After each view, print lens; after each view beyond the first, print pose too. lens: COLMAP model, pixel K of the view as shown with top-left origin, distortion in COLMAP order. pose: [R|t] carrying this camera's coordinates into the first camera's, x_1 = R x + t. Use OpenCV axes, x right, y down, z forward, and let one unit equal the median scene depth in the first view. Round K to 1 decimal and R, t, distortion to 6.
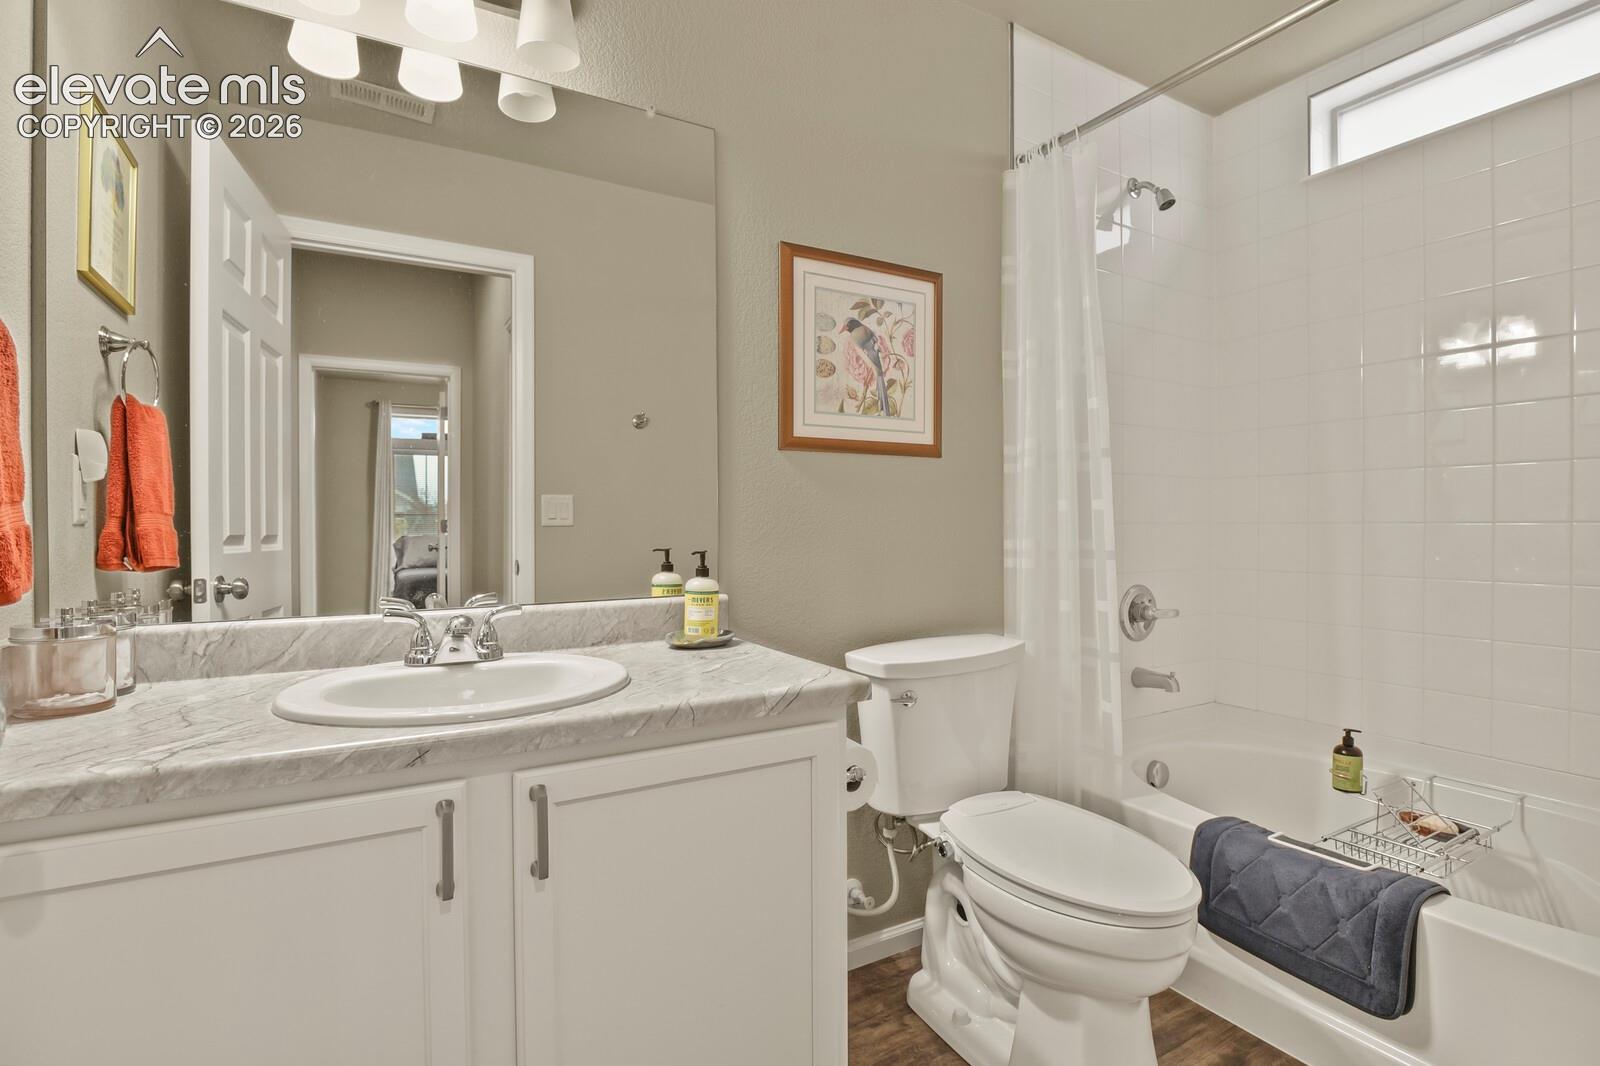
lens RADIAL K [[784.5, 0, 811.3], [0, 784.5, 529.0], [0, 0, 1]] dist [-0.001106, -0.002069]
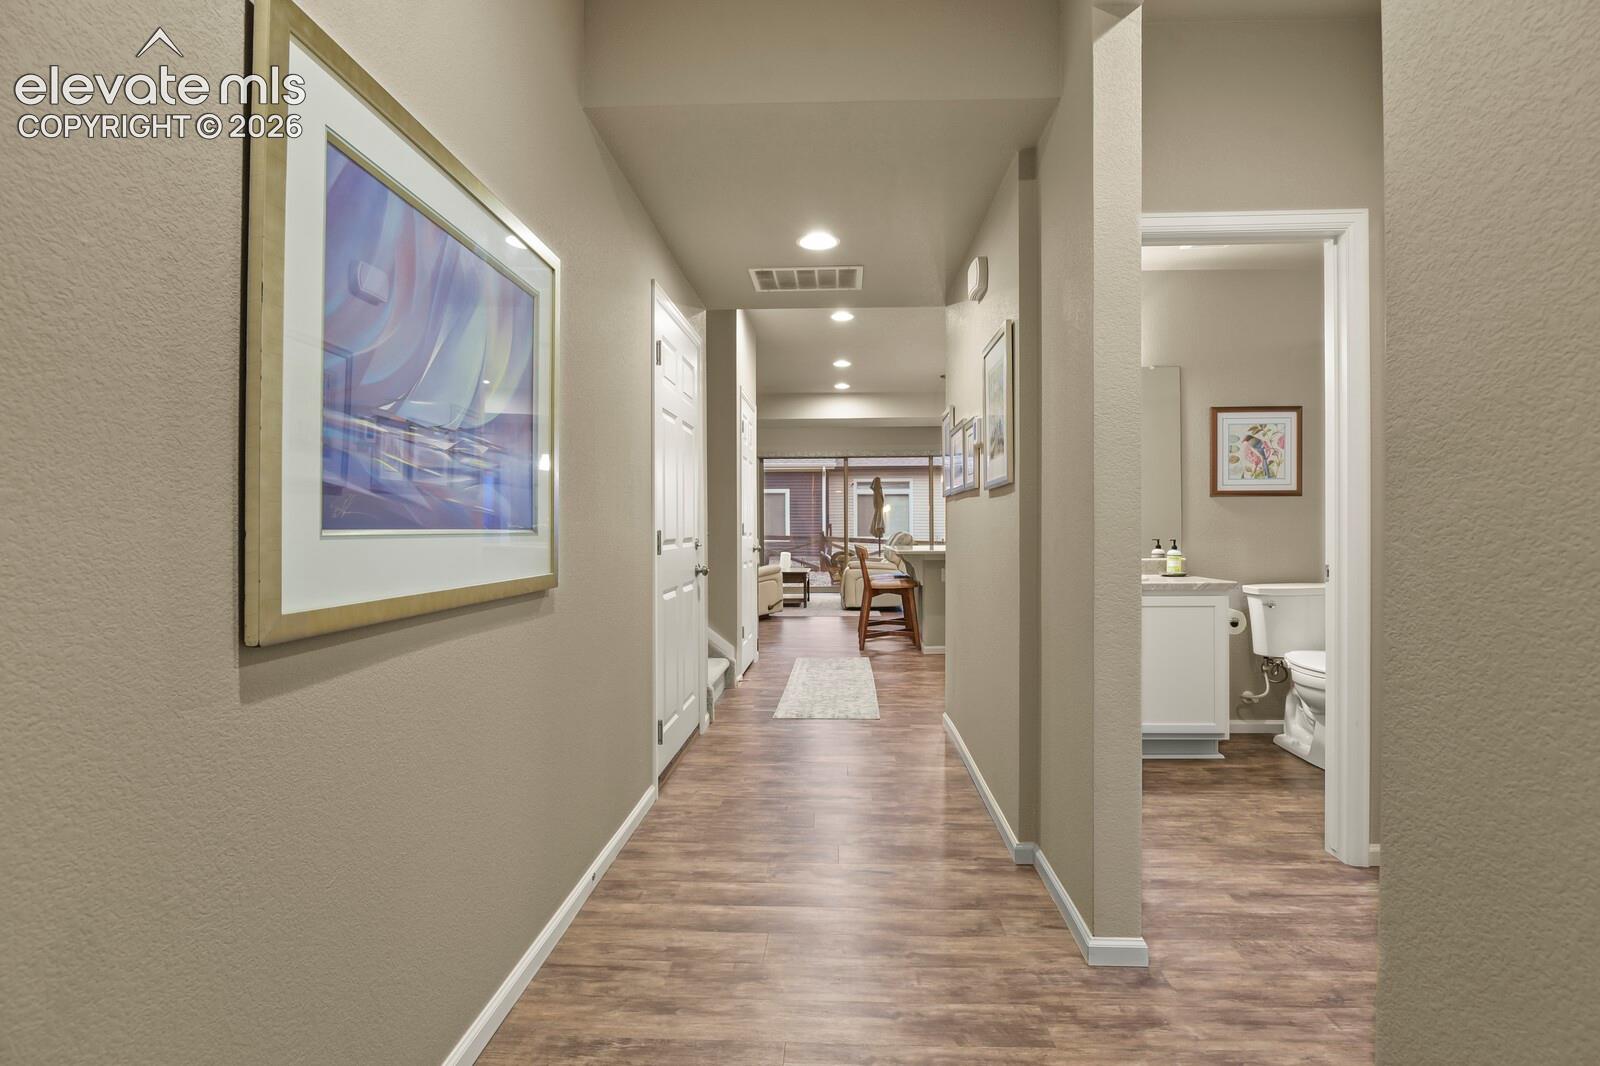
lens RADIAL K [[784.5, 0, 811.3], [0, 784.5, 529.0], [0, 0, 1]] dist [-0.001106, -0.002069]
pose [[0.845030, -0.000217, -0.534719, 0.198766], [-0.002834, 0.999984, -0.004884, 0.008376], [0.534712, 0.005642, 0.845016, -1.563705]]
